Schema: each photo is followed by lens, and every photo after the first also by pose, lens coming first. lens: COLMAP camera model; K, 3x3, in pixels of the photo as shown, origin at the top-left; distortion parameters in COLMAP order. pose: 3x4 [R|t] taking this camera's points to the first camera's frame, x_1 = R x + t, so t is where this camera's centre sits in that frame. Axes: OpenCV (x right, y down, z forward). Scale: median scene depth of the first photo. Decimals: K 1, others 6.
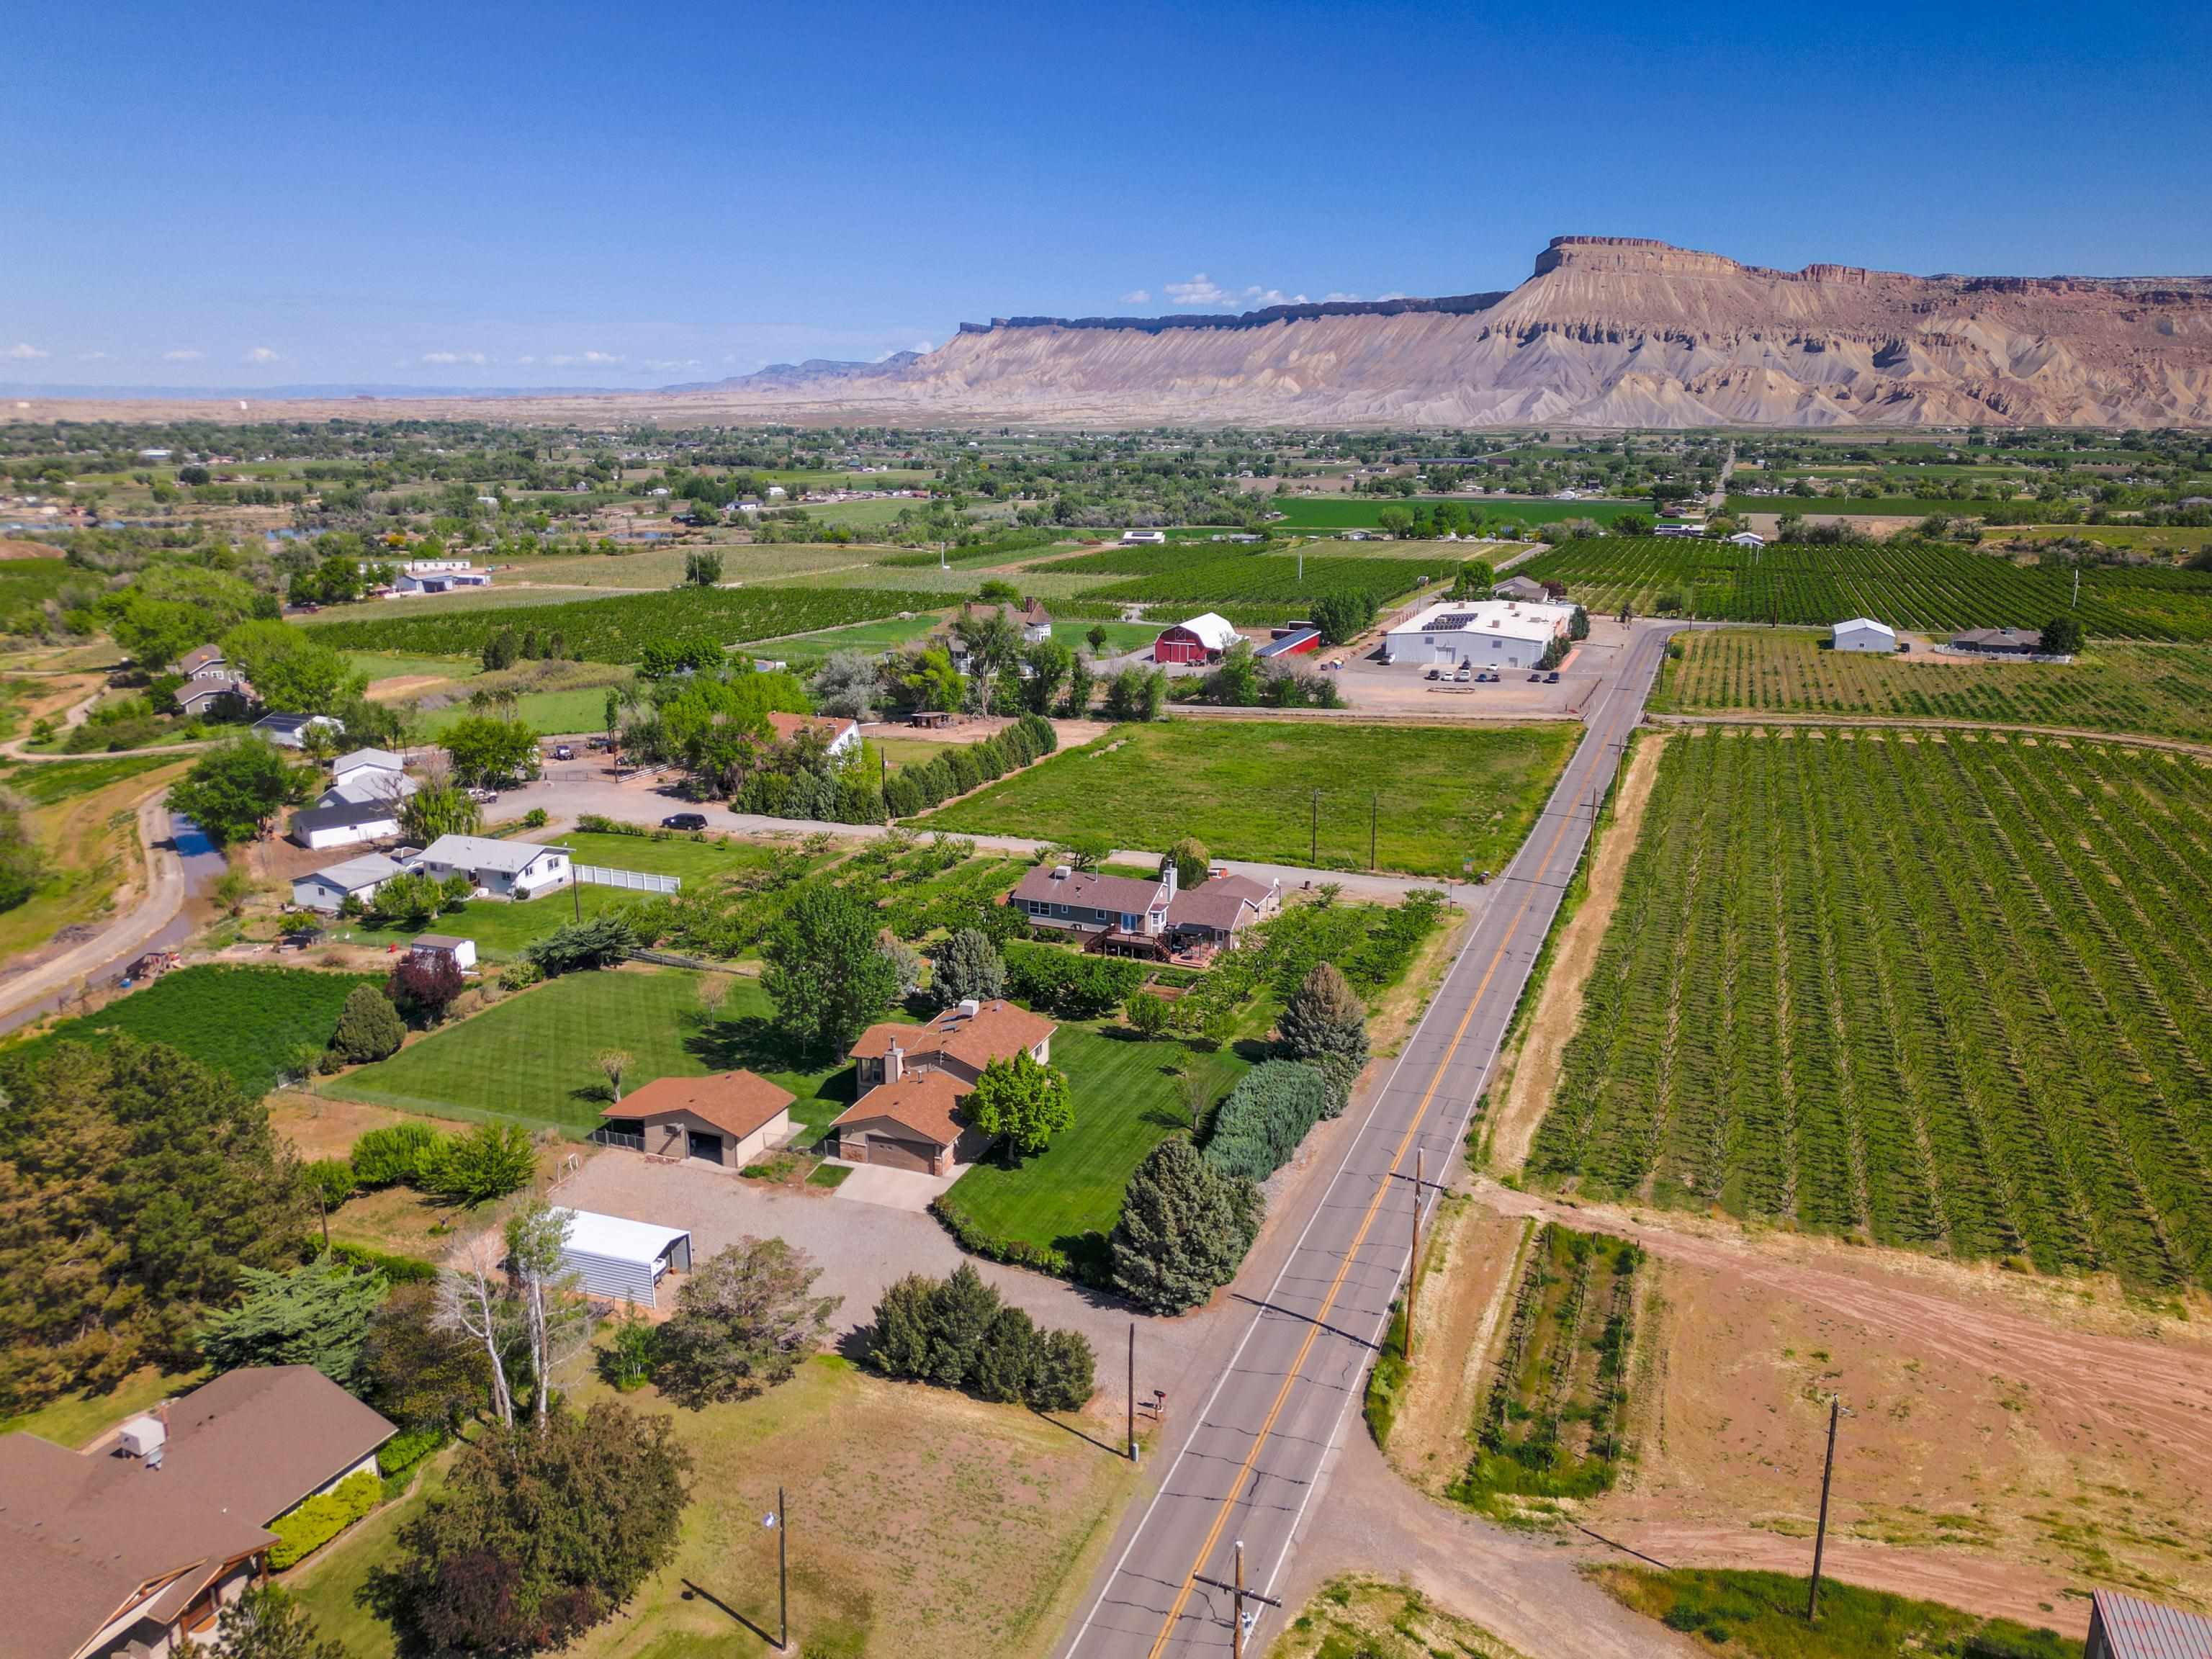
lens RADIAL K [[1547.8, 0, 1101.5], [0, 1547.8, 845.5], [0, 0, 1]] dist [0.079027, -0.077640]
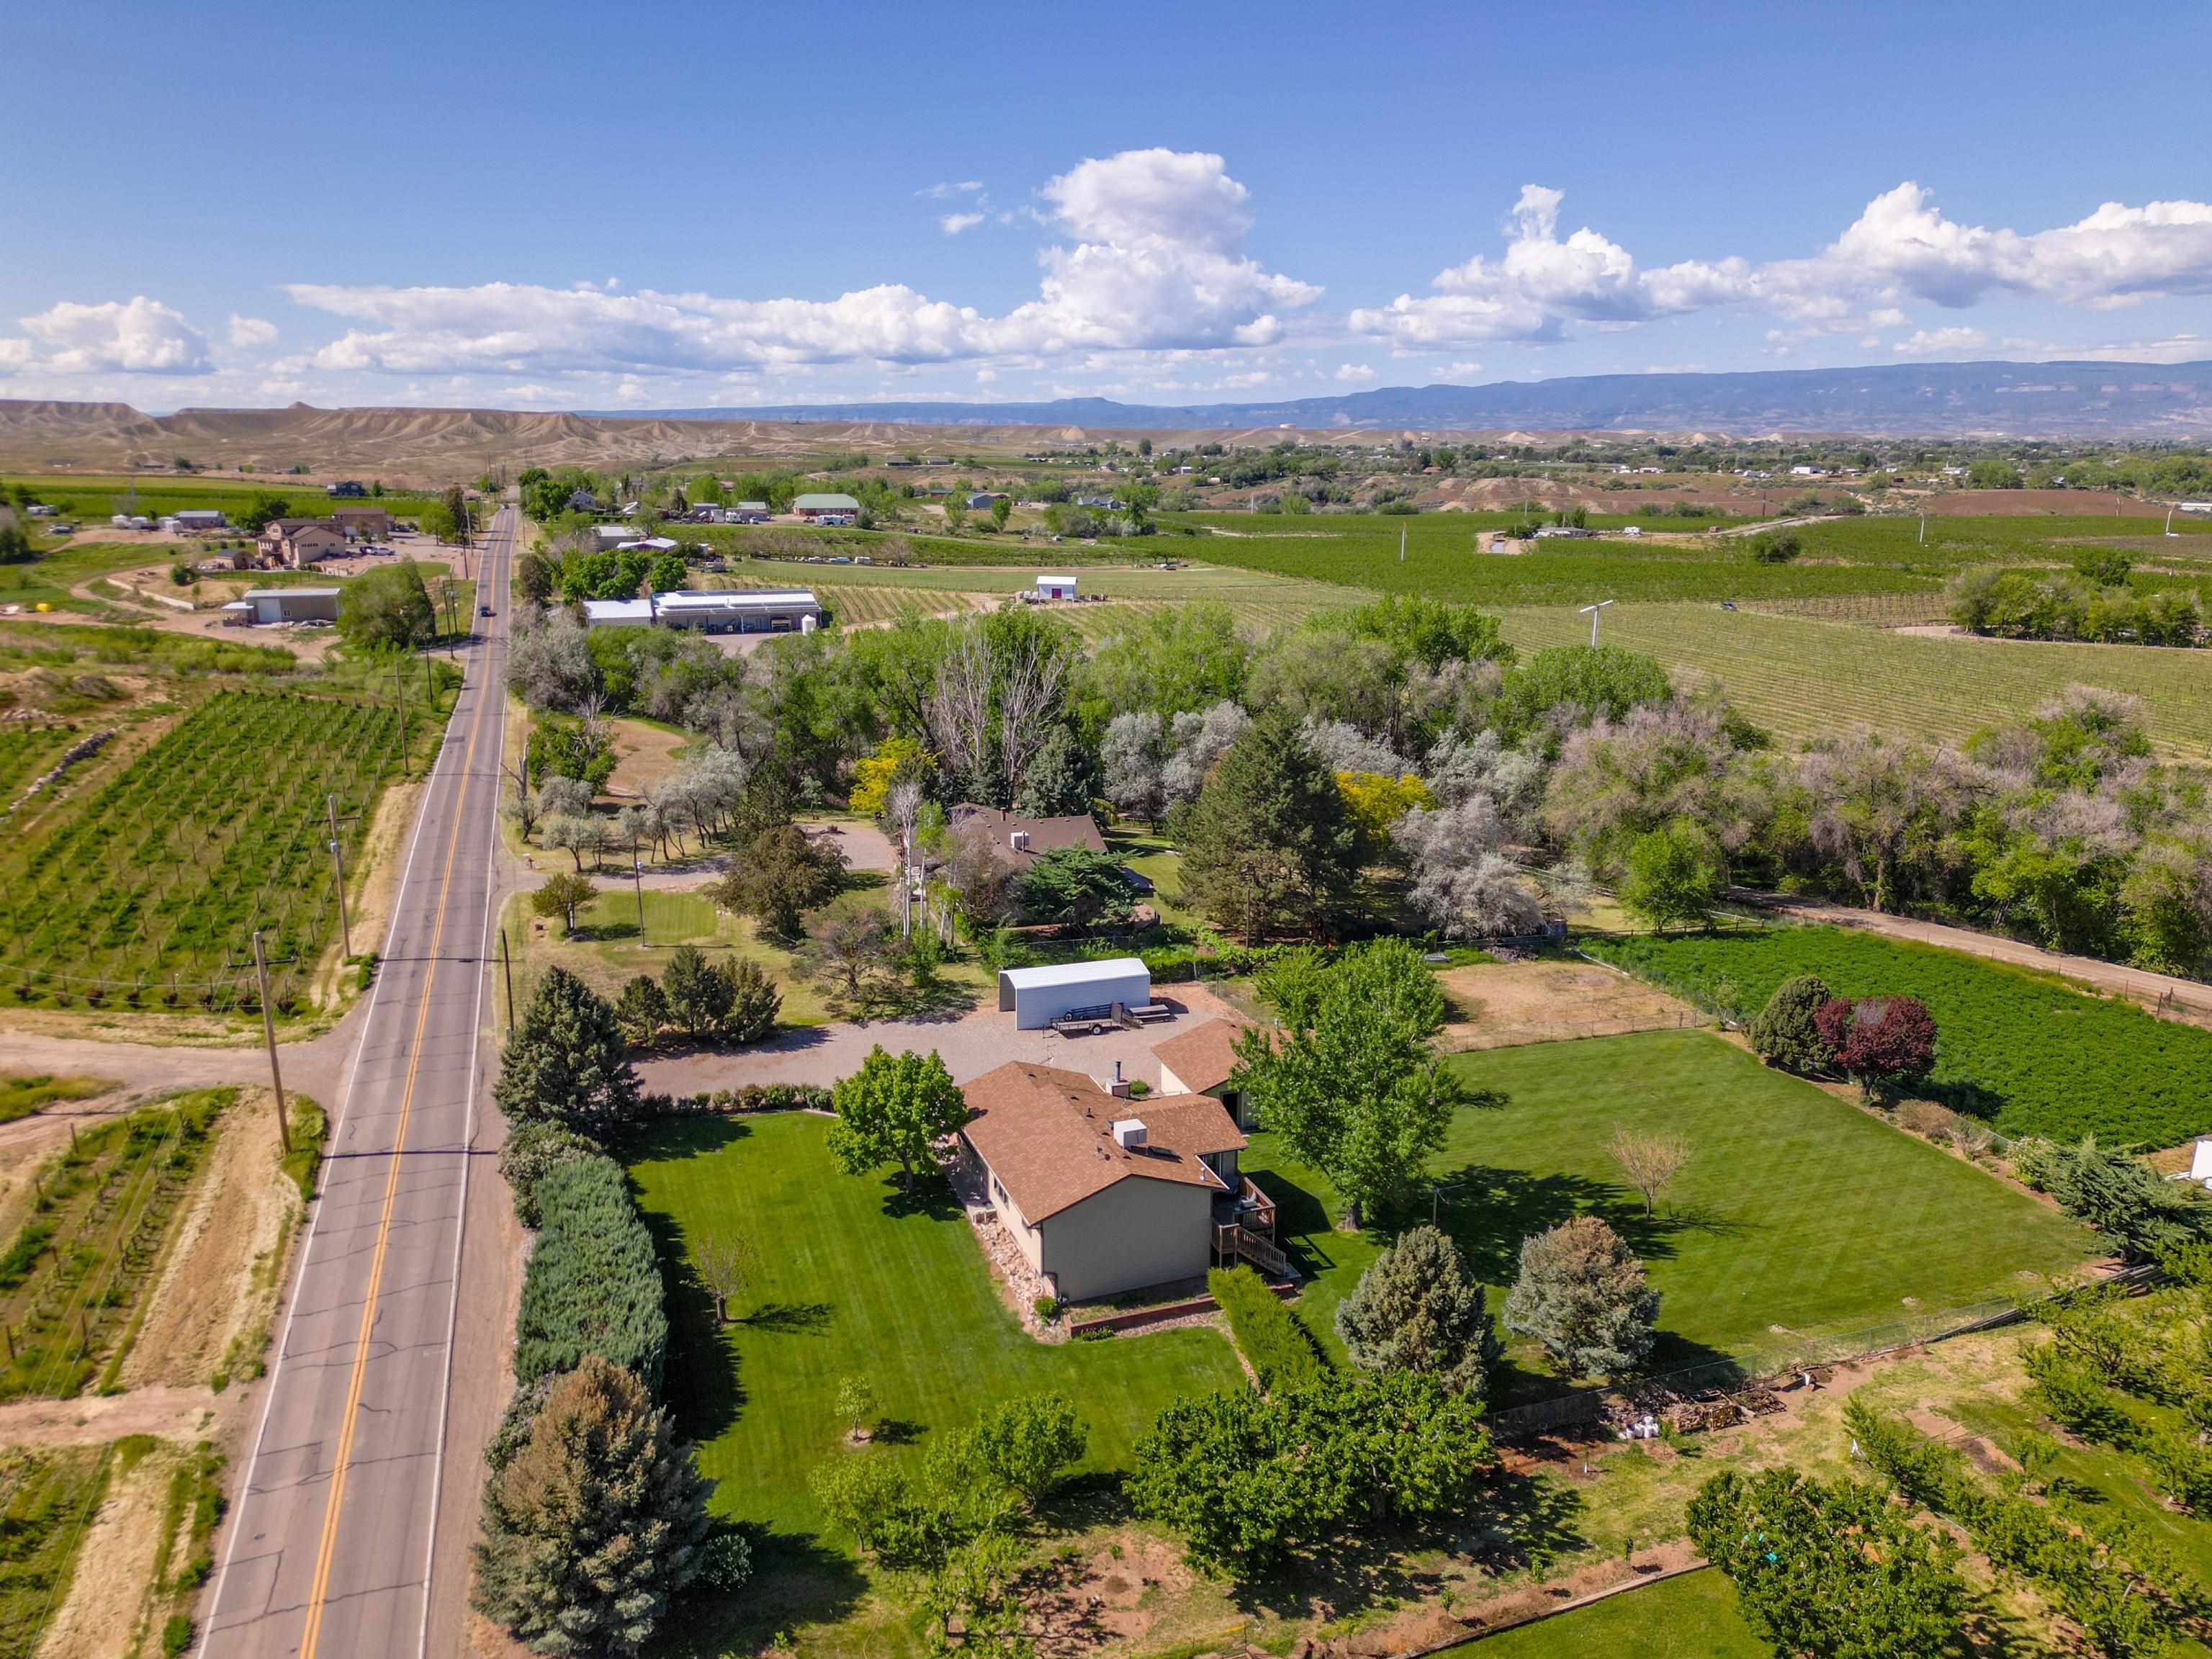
lens RADIAL K [[1547.8, 0, 1101.5], [0, 1547.8, 845.5], [0, 0, 1]] dist [0.079027, -0.077640]
pose [[-0.749420, 0.161550, -0.642083, 0.201083], [-0.181842, 0.882262, 0.434221, -0.174490], [0.636634, 0.442172, -0.631808, 0.901370]]
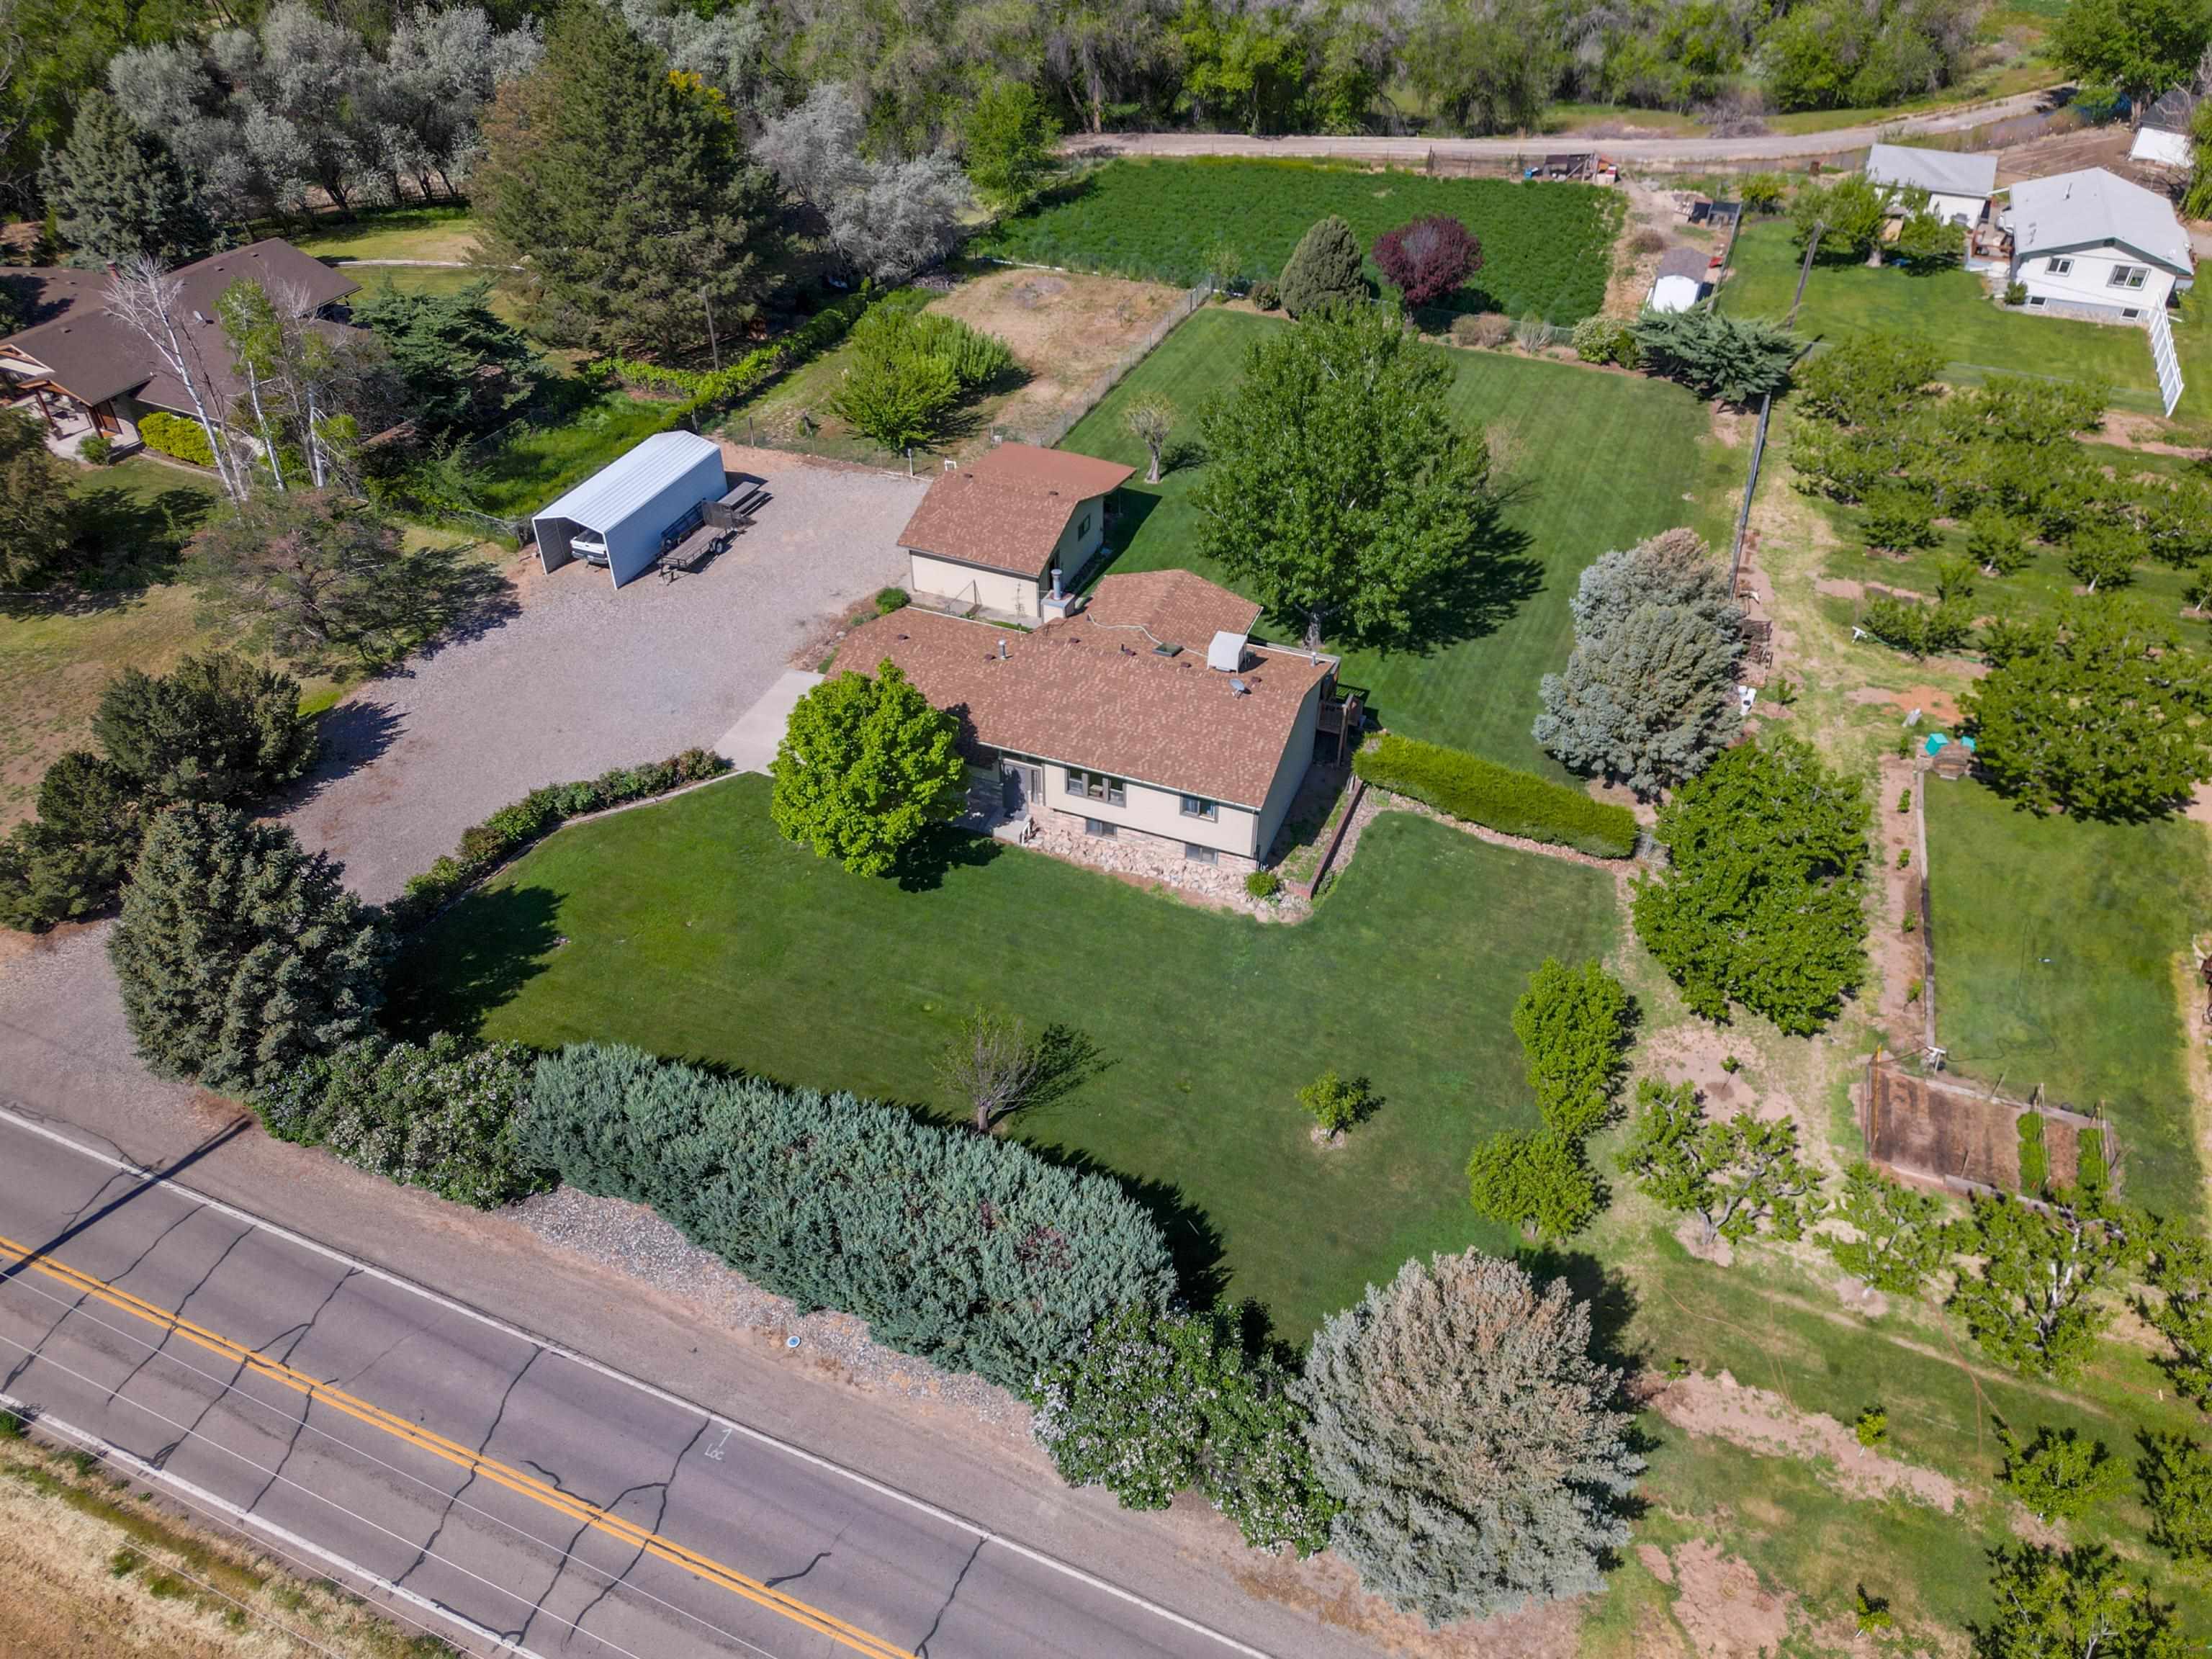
lens RADIAL K [[1547.8, 0, 1101.5], [0, 1547.8, 845.5], [0, 0, 1]] dist [0.079027, -0.077640]
pose [[-0.018035, 0.643094, -0.765575, 0.214778], [-0.268209, 0.734523, 0.623329, -0.092303], [0.963192, 0.216576, 0.159236, 0.612067]]
